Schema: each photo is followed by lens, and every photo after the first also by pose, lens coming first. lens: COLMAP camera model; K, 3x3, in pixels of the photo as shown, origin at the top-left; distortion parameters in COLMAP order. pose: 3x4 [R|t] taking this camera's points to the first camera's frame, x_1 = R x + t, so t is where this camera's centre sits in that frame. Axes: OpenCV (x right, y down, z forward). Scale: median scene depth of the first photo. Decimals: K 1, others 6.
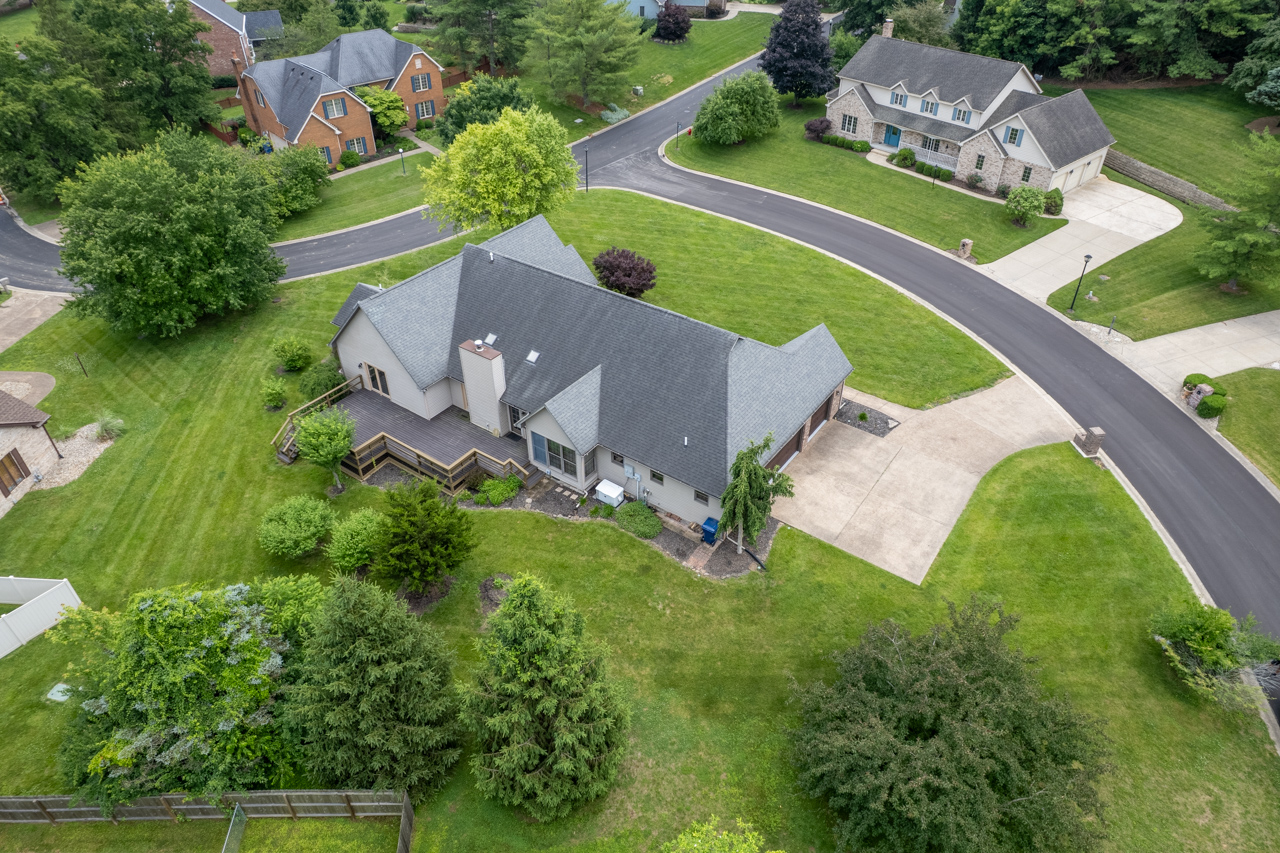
lens RADIAL K [[821.9, 0, 639.3], [0, 821.9, 426.2], [0, 0, 1]] dist [-0.078389, 0.070981]
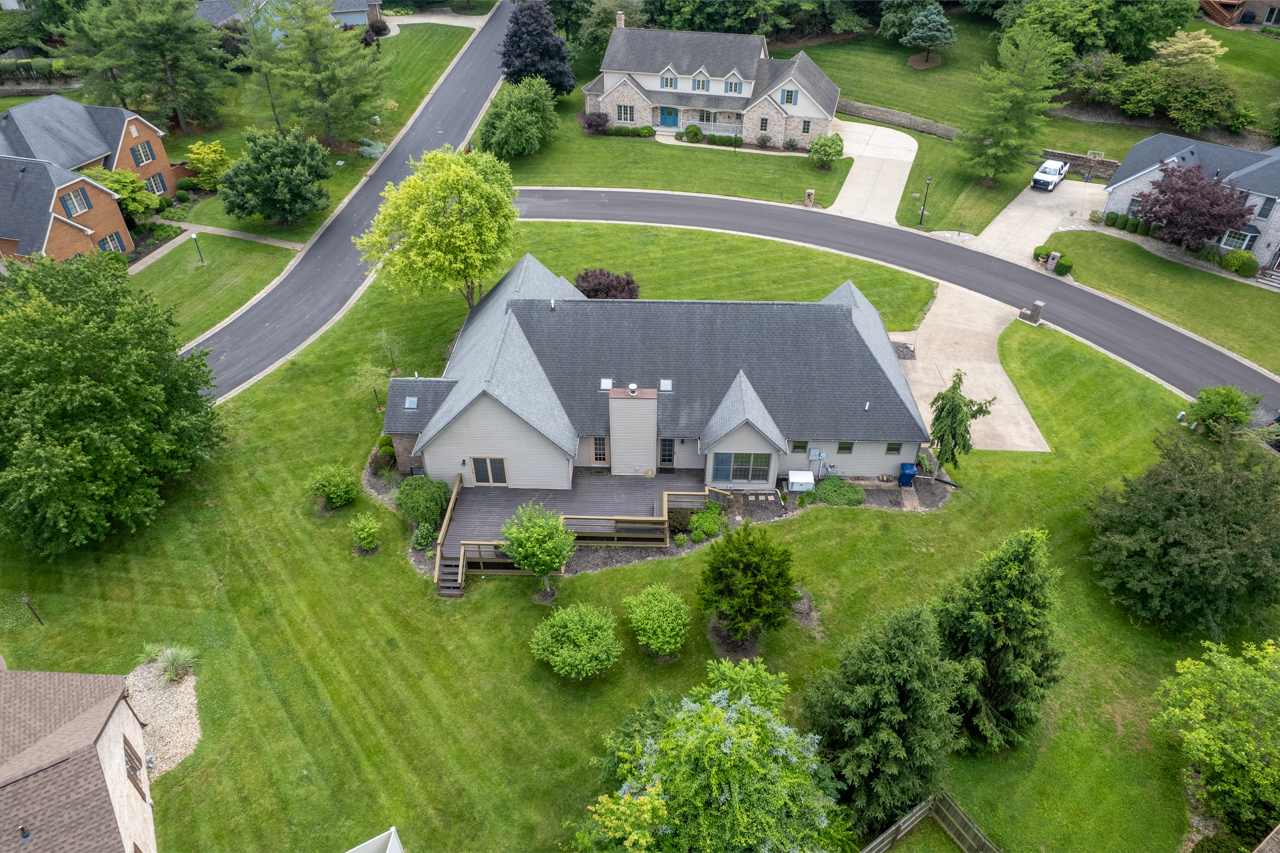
lens RADIAL K [[821.9, 0, 641.2], [0, 821.9, 429.5], [0, 0, 1]] dist [-0.078389, 0.070981]
pose [[0.830107, -0.336482, 0.444637, -0.487619], [0.333940, 0.938586, 0.086838, -0.104538], [-0.446550, 0.076397, 0.891491, 0.115733]]
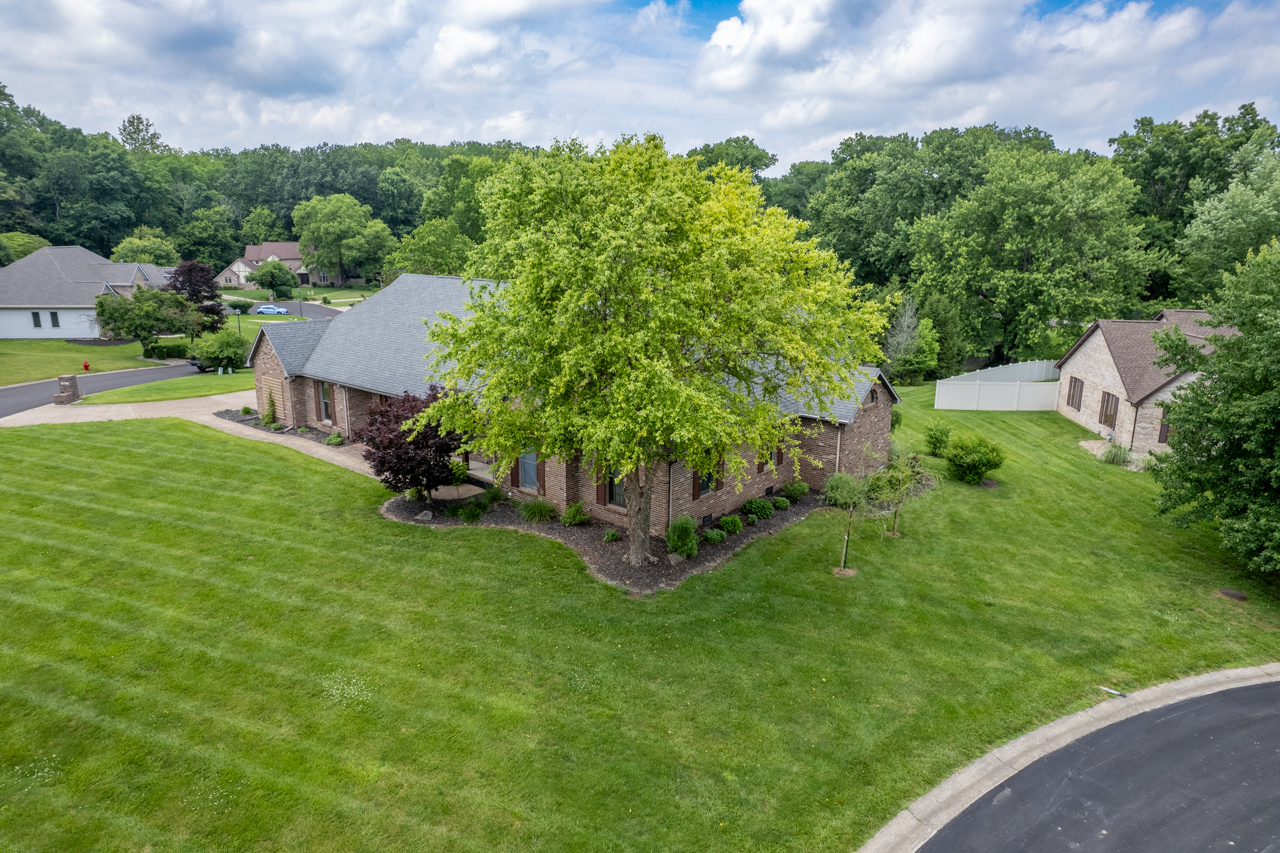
lens RADIAL K [[821.9, 0, 643.0], [0, 821.9, 432.9], [0, 0, 1]] dist [-0.078389, 0.070981]
pose [[-0.997897, -0.025853, 0.059448, -0.189780], [0.030088, 0.627581, 0.777970, -0.587047], [-0.057421, 0.778122, -0.625483, 1.332841]]
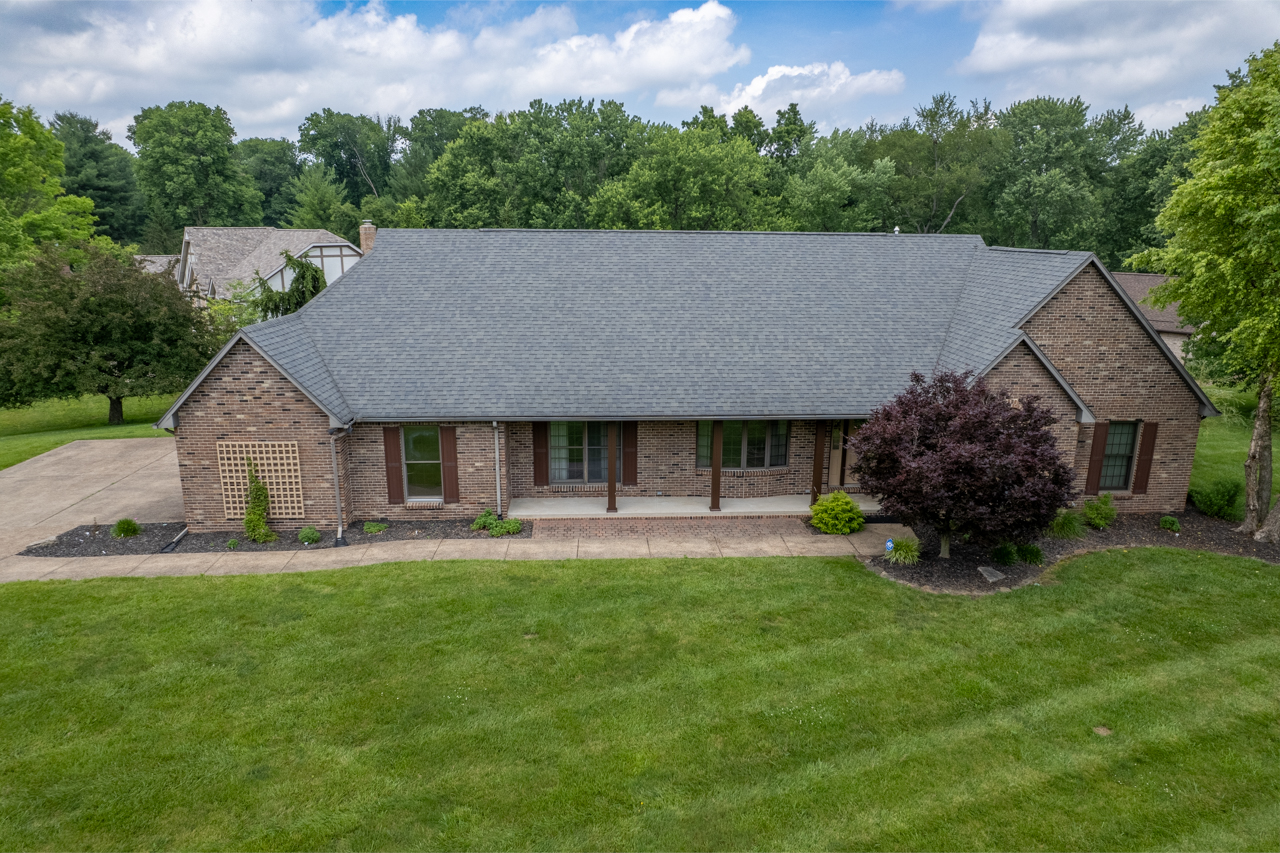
lens RADIAL K [[821.9, 0, 644.6], [0, 821.9, 429.1], [0, 0, 1]] dist [-0.078389, 0.070981]
pose [[-0.771664, 0.145808, -0.619092, 0.270721], [-0.389783, 0.660753, 0.641463, -0.354300], [0.502597, 0.736305, -0.453046, 1.097425]]
